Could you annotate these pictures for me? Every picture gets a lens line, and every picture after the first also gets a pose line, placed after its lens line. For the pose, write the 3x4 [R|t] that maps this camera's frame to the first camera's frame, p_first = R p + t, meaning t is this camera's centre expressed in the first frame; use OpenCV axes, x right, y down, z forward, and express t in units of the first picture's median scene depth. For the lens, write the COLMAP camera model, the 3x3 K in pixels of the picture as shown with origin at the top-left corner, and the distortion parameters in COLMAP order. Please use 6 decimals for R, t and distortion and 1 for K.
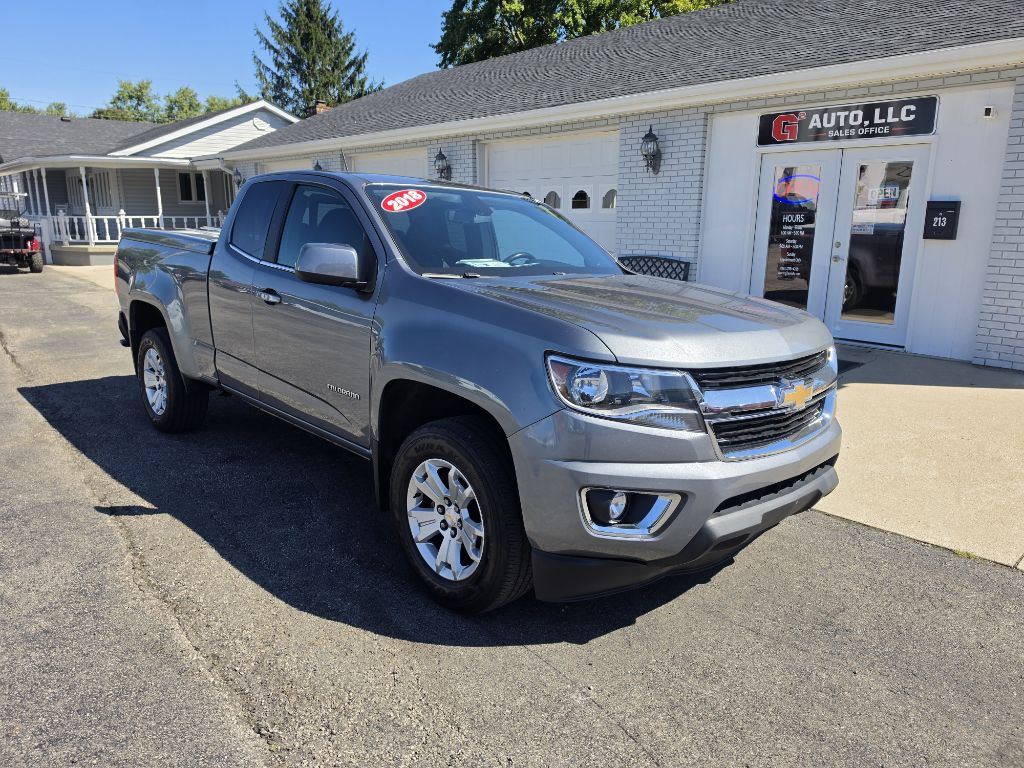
lens RADIAL K [[734.4, 0, 509.8], [0, 734.4, 385.7], [0, 0, 1]] dist [0.003428, -0.009073]
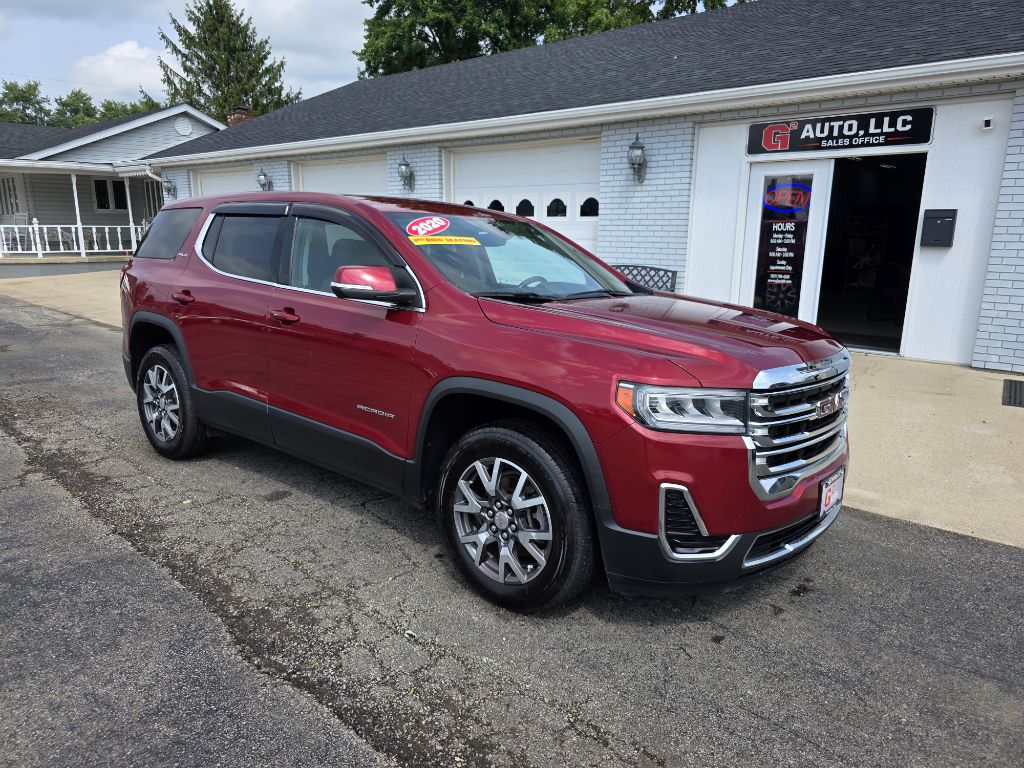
lens RADIAL K [[715.9, 0, 509.0], [0, 715.9, 392.2], [0, 0, 1]] dist [0.009271, -0.000003]
pose [[0.992578, -0.026522, 0.118685, -0.114000], [0.026554, 0.999647, 0.001316, -0.010510], [-0.118678, 0.001845, 0.992931, 0.060274]]
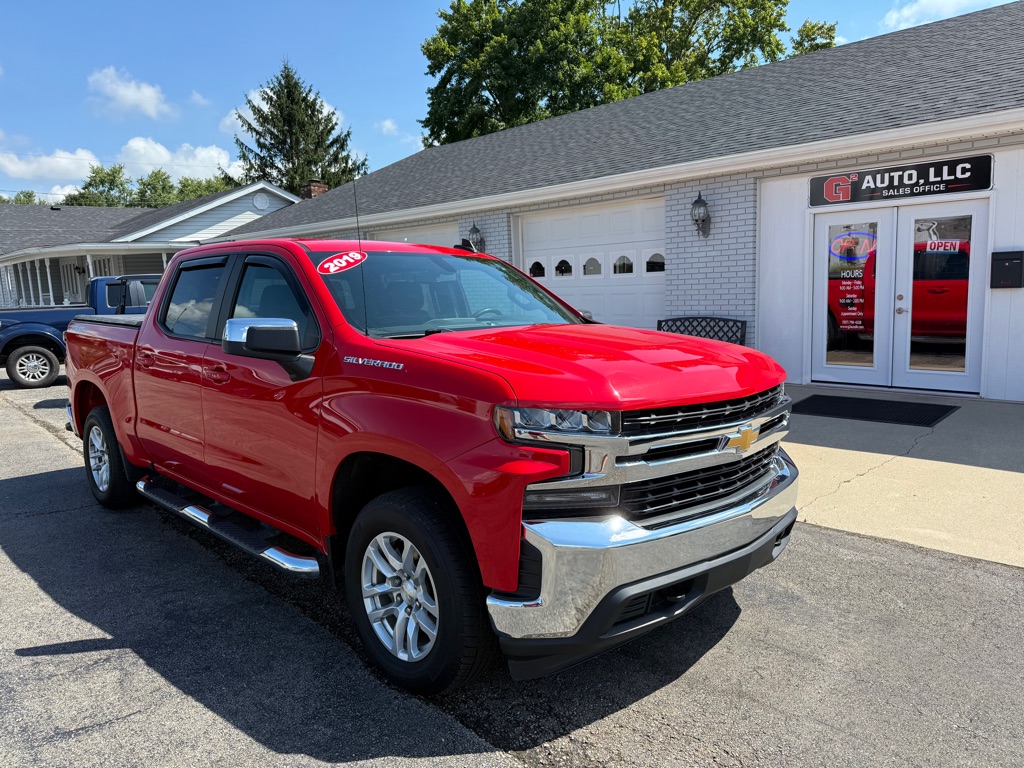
lens RADIAL K [[745.7, 0, 514.5], [0, 745.7, 382.3], [0, 0, 1]] dist [0.006171, -0.011824]
pose [[0.997961, -0.053853, 0.034253, -0.127457], [0.056735, 0.994359, -0.089620, -0.010416], [-0.029233, 0.091380, 0.995387, -0.011153]]
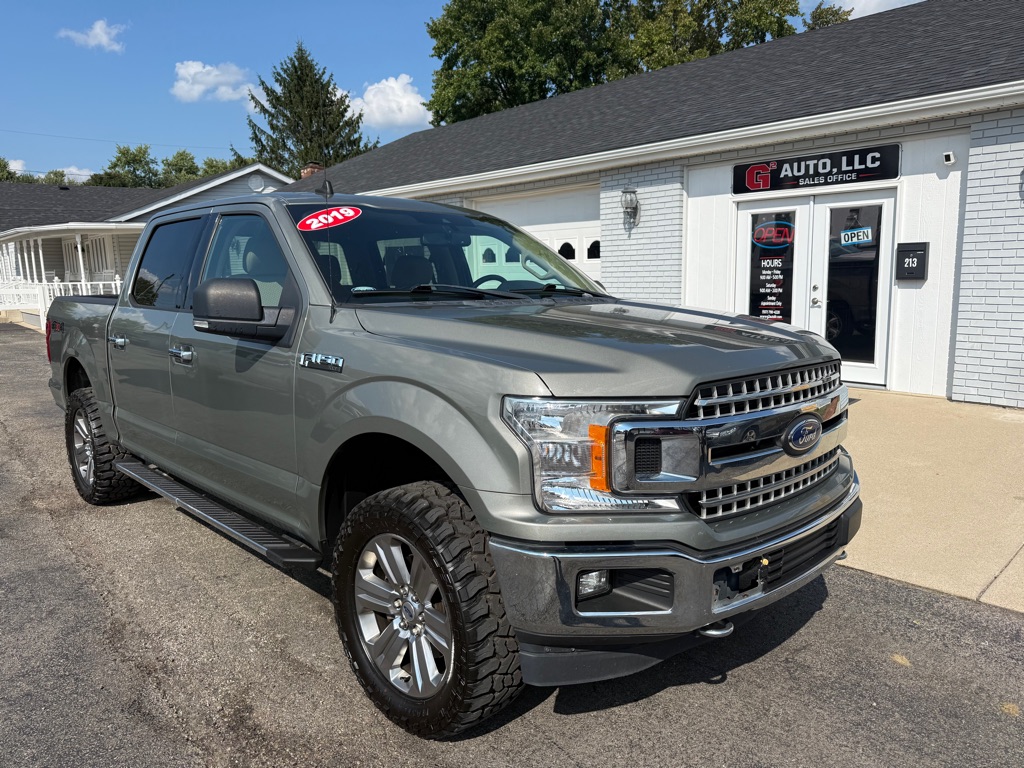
lens RADIAL K [[745.7, 0, 514.5], [0, 745.7, 382.3], [0, 0, 1]] dist [0.006171, -0.011824]
pose [[0.999388, -0.034926, 0.002148, 0.020339], [0.034991, 0.996824, -0.071540, -0.001097], [0.000358, 0.071571, 0.997435, -0.023432]]
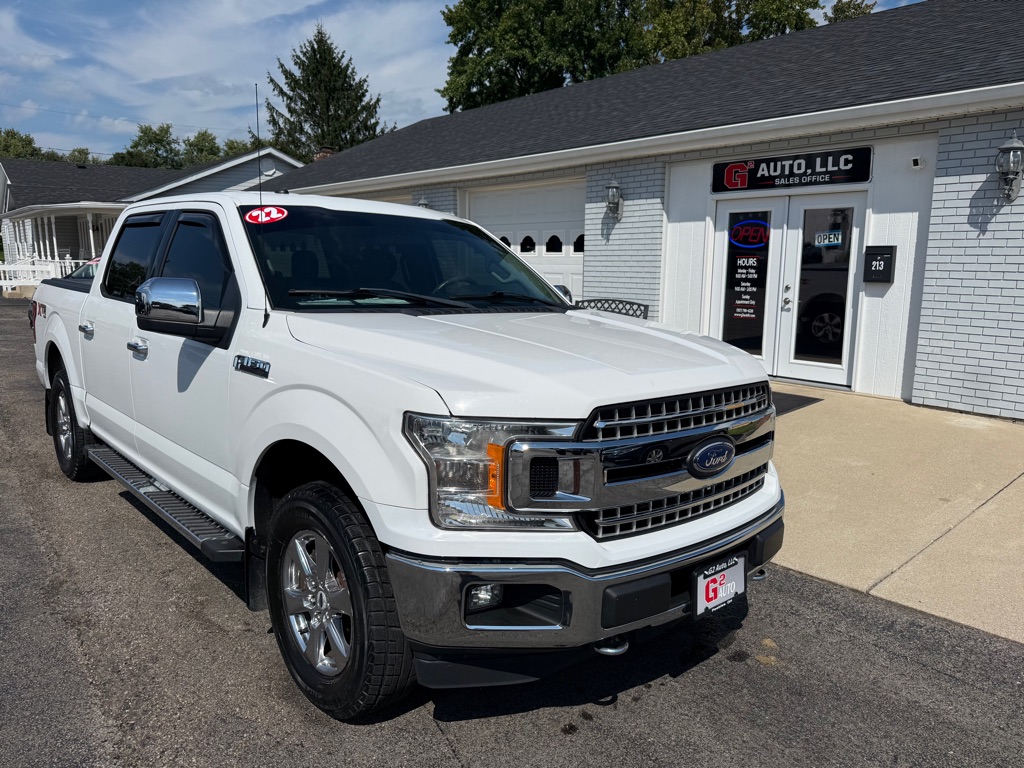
lens RADIAL K [[748.2, 0, 510.0], [0, 748.2, 389.1], [0, 0, 1]] dist [0.003688, -0.010873]
pose [[0.999692, -0.001870, -0.024730, 0.078511], [0.000629, 0.998744, -0.050093, 0.002465], [0.024792, 0.050062, 0.998438, -0.047007]]
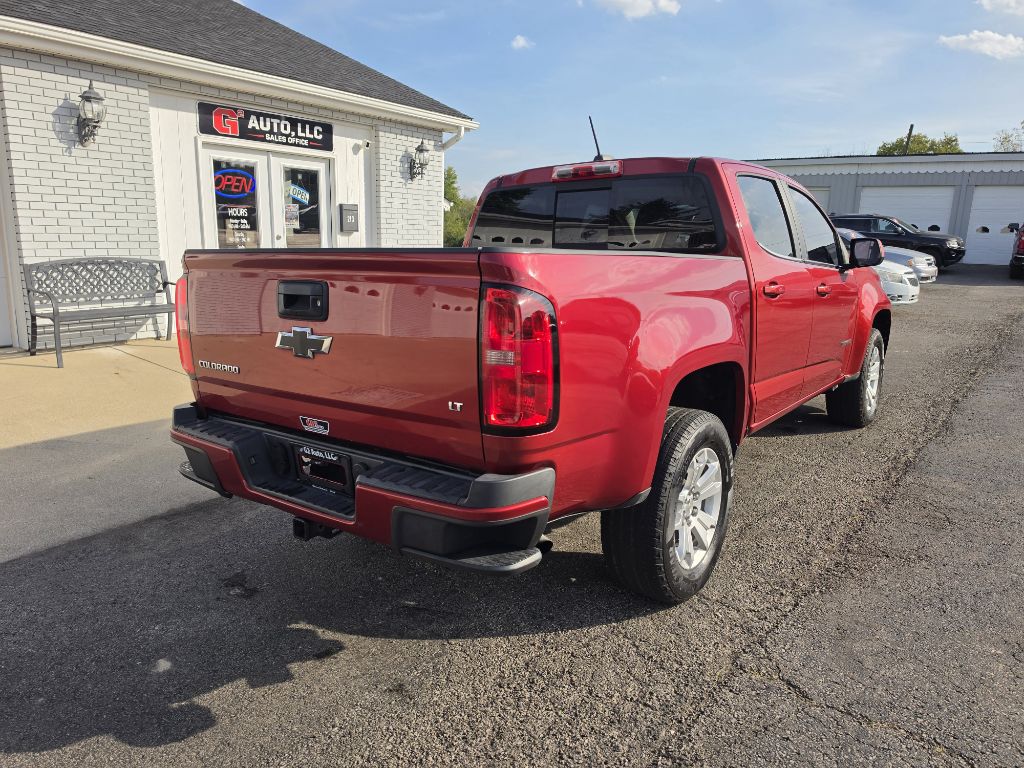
lens RADIAL K [[728.0, 0, 476.7], [0, 728.0, 409.6], [0, 0, 1]] dist [0.012171, 0.002386]
pose [[-0.187621, -0.240222, 0.952414, -0.723047], [0.197225, 0.940672, 0.276113, -0.181680], [-0.962237, 0.239644, -0.129112, 0.866609]]
